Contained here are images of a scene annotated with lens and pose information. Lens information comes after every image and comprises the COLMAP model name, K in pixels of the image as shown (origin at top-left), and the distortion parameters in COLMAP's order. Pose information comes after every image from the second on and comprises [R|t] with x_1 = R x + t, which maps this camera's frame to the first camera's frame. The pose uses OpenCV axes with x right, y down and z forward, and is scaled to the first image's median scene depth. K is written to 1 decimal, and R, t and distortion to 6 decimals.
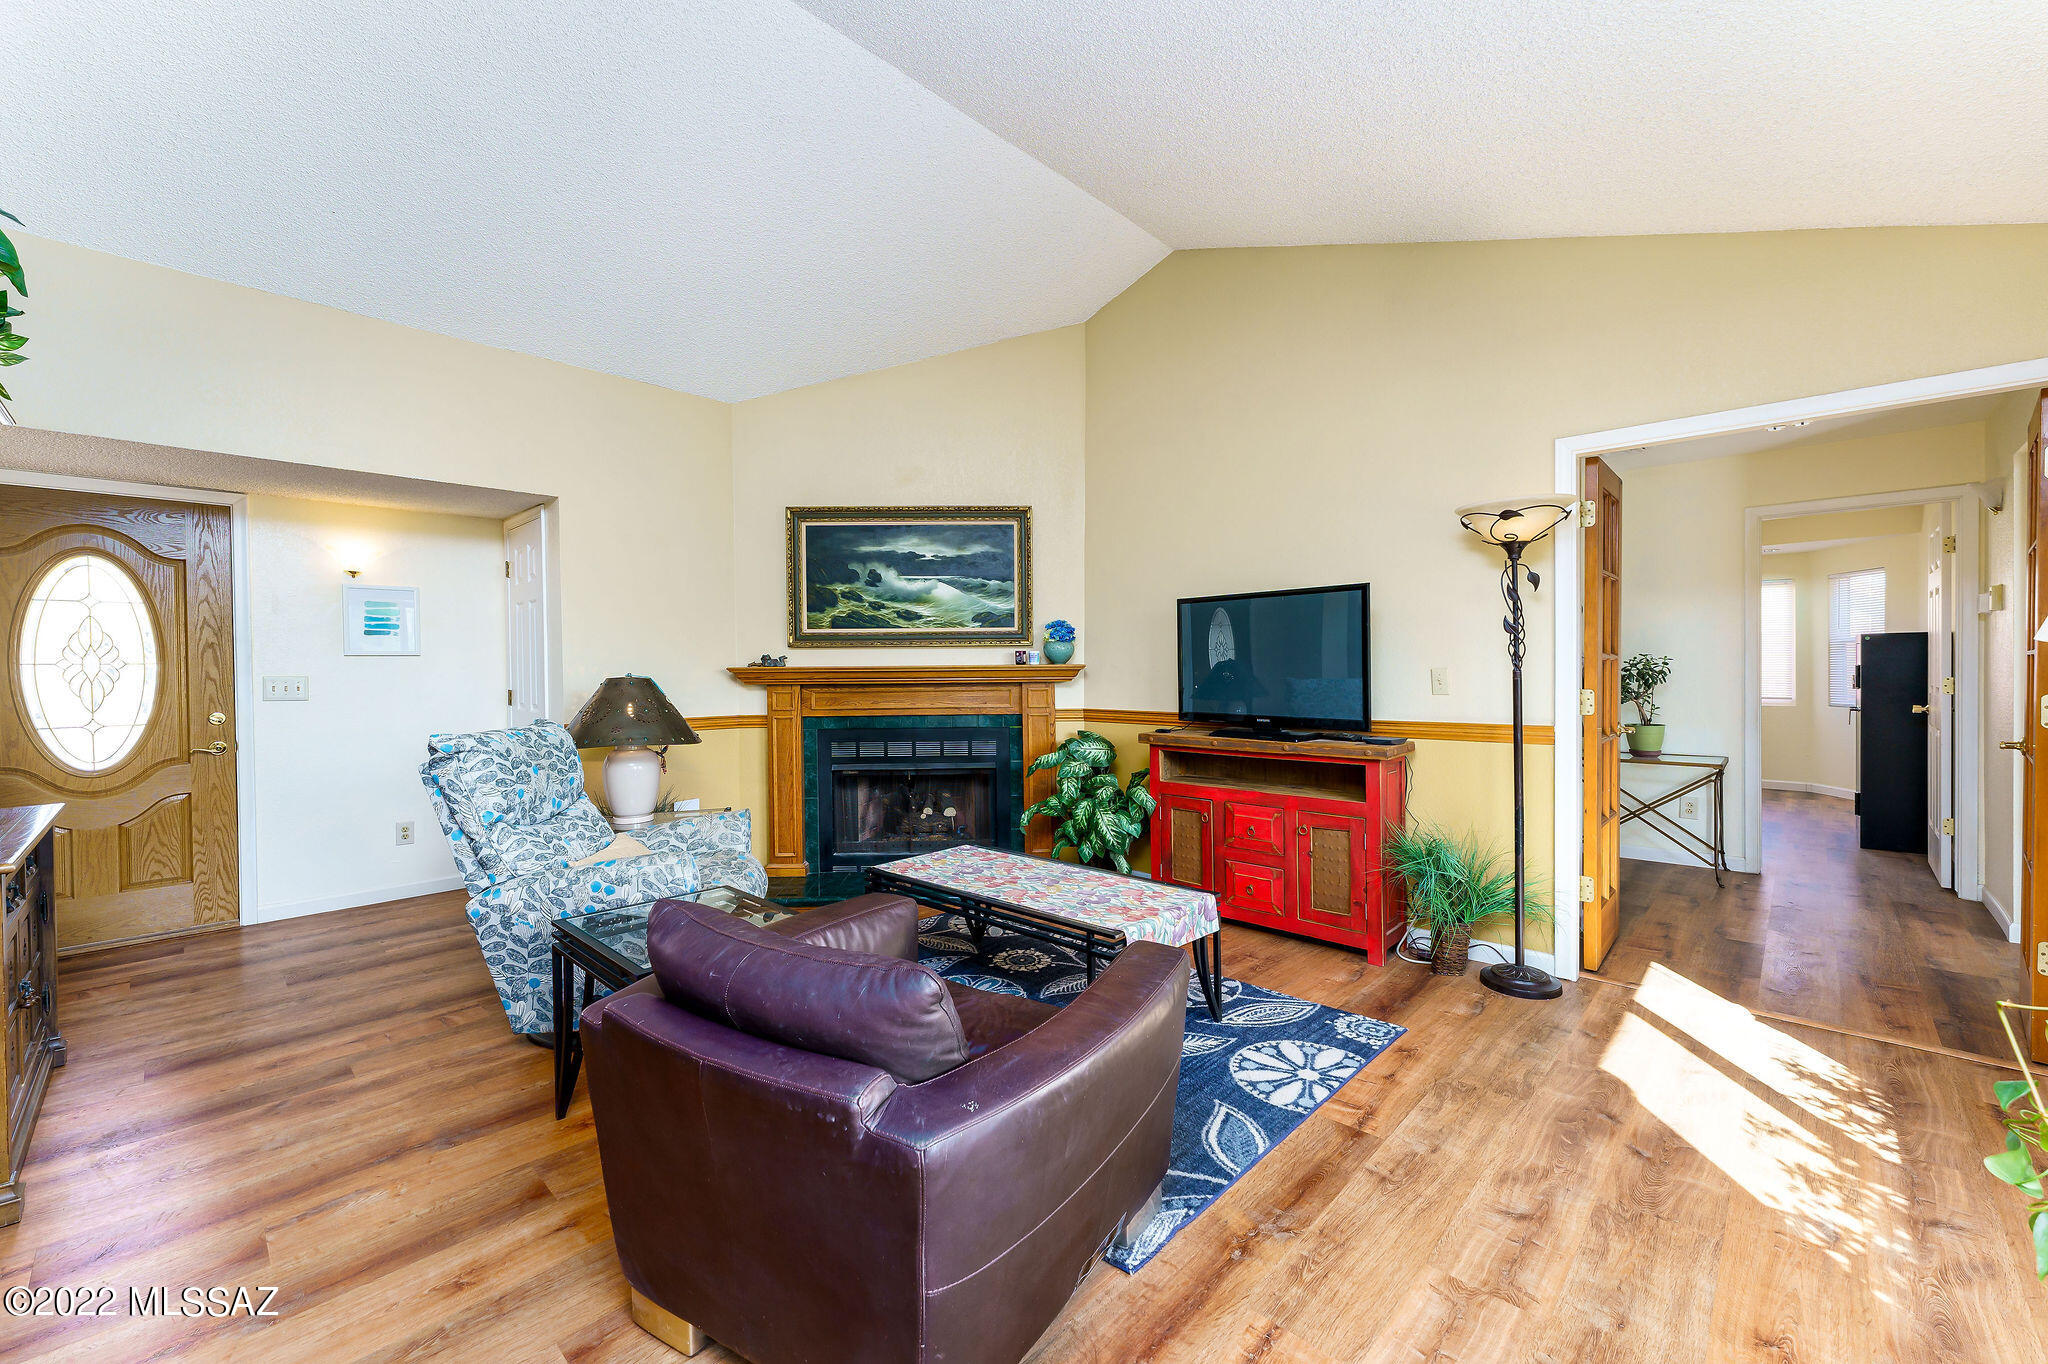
lens RADIAL K [[829.1, 0, 1030.5], [0, 829.1, 679.2], [0, 0, 1]] dist [0.001012, 0.000242]
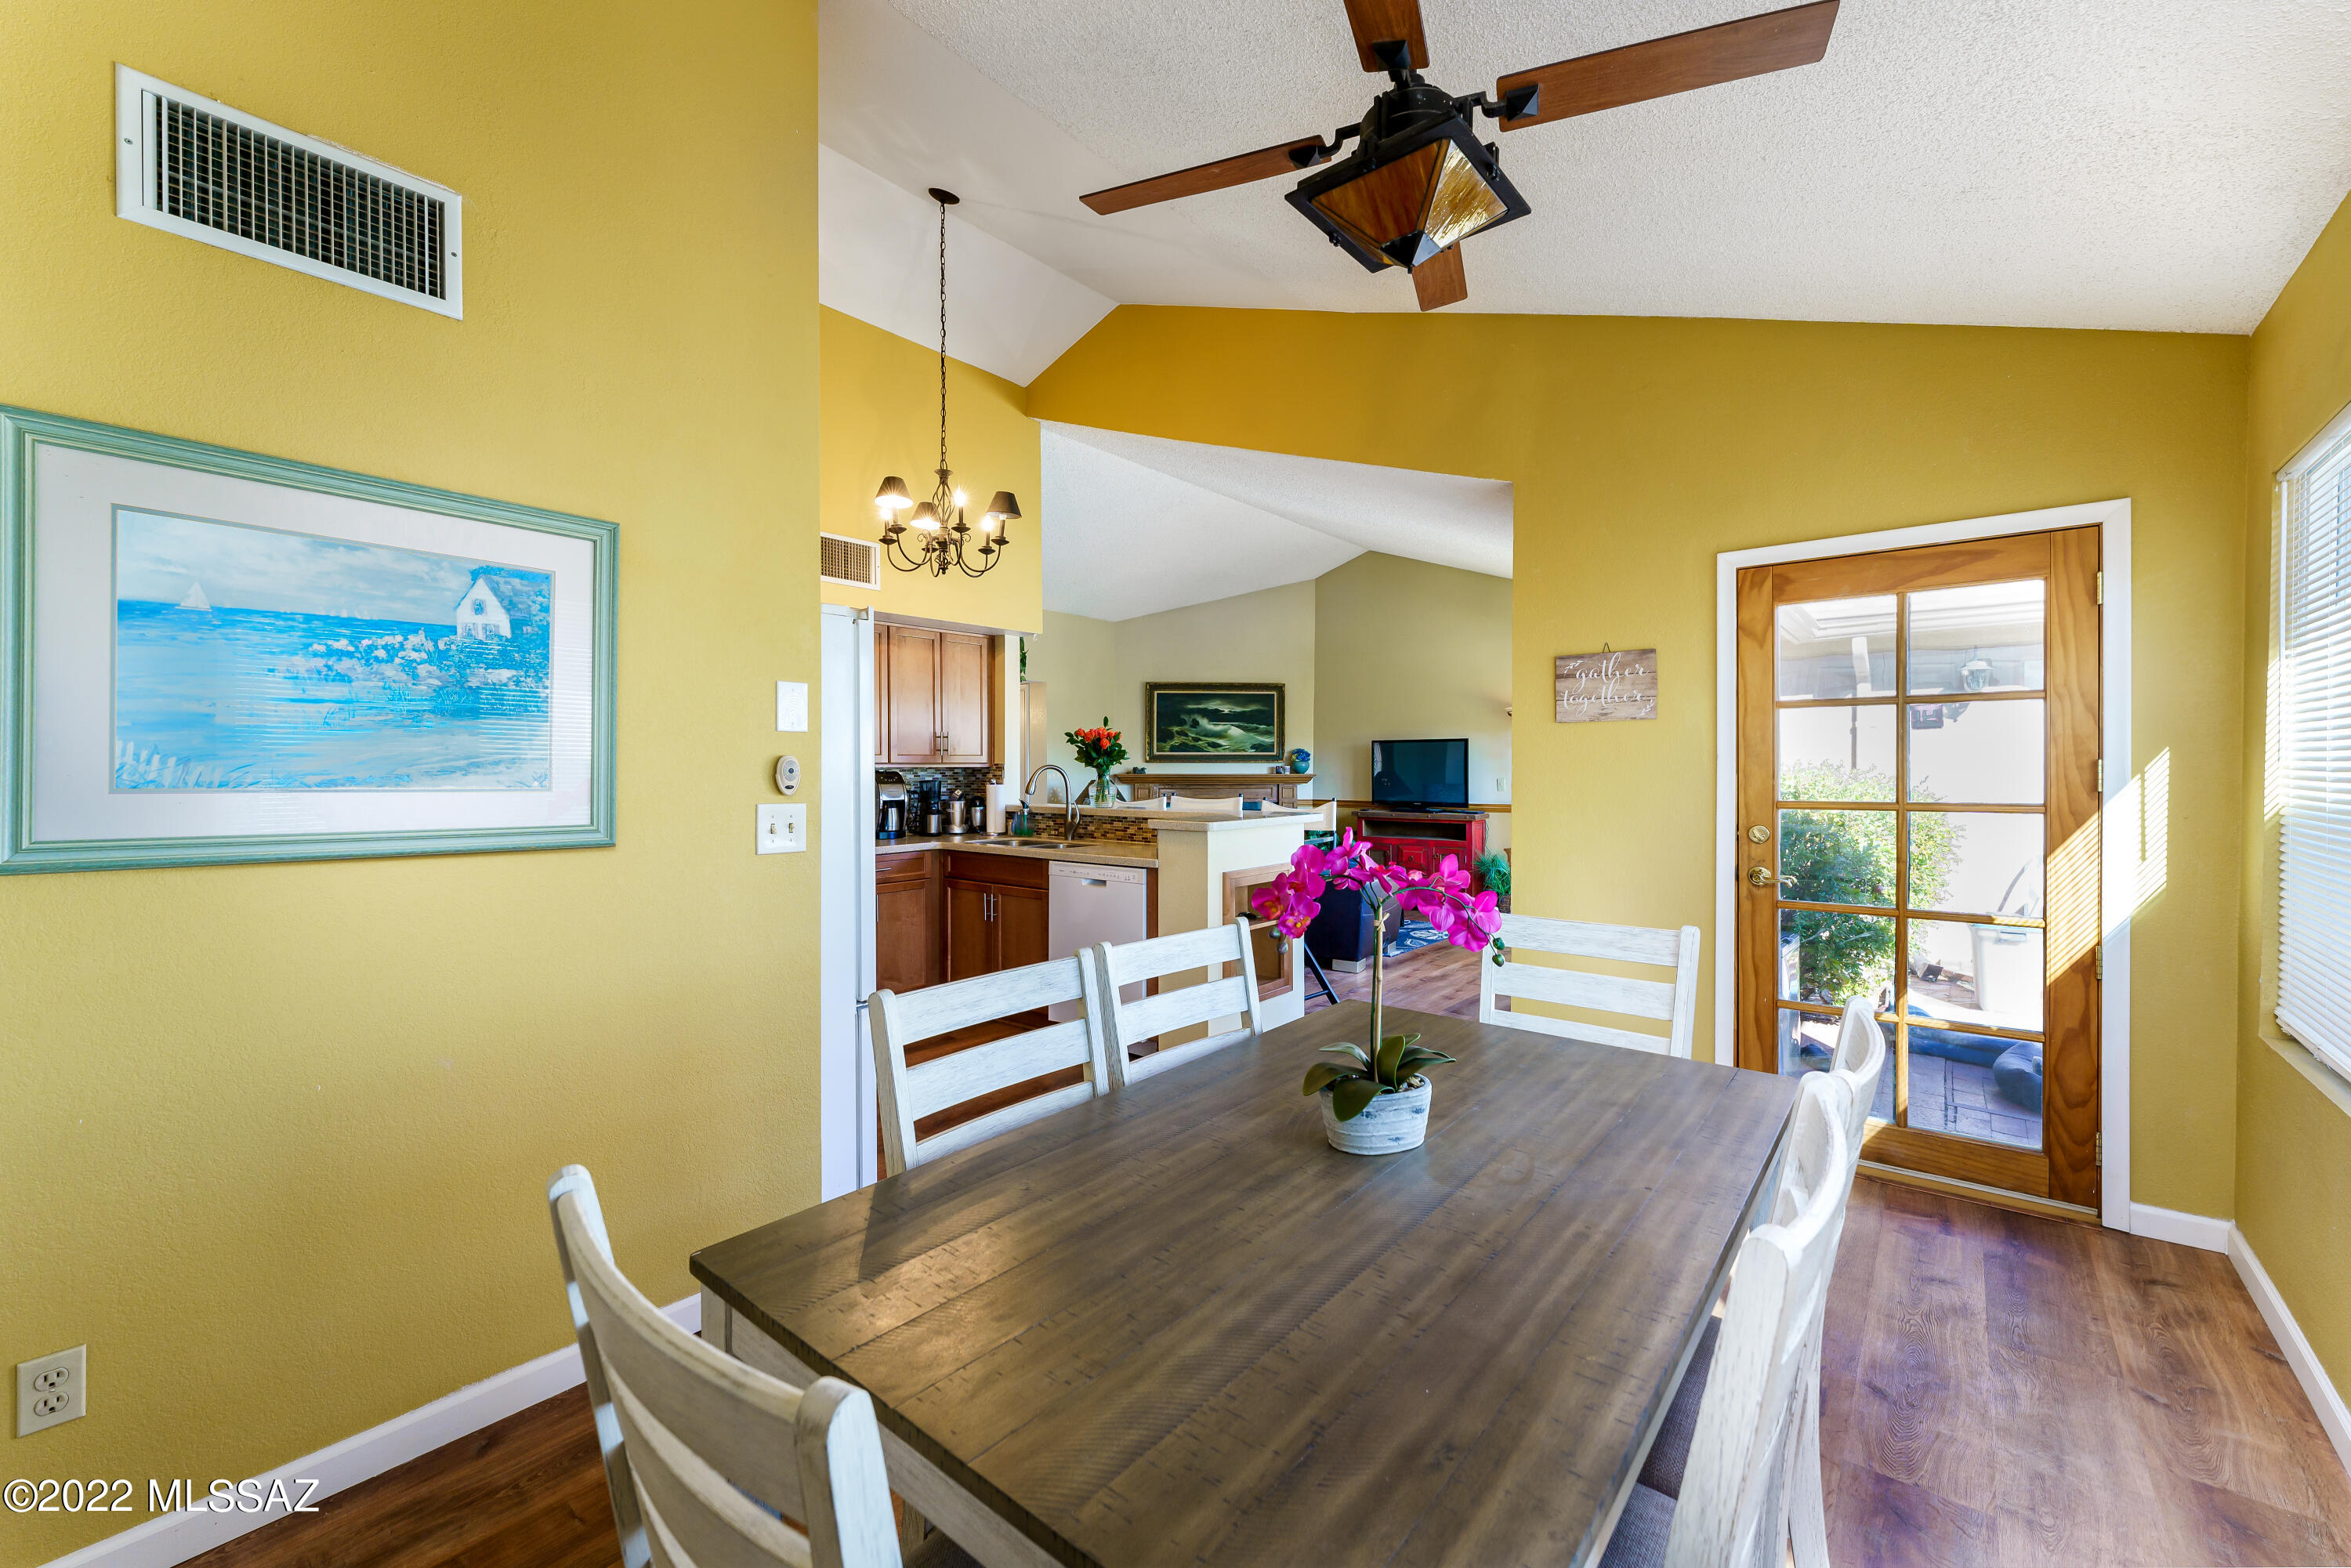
lens RADIAL K [[951.7, 0, 1171.0], [0, 951.7, 782.8], [0, 0, 1]] dist [0.001012, 0.000242]
pose [[0.997848, 0.010951, 0.064646, -0.345124], [-0.010793, 0.999938, -0.002790, 0.009256], [-0.064673, 0.002086, 0.997904, -0.940653]]
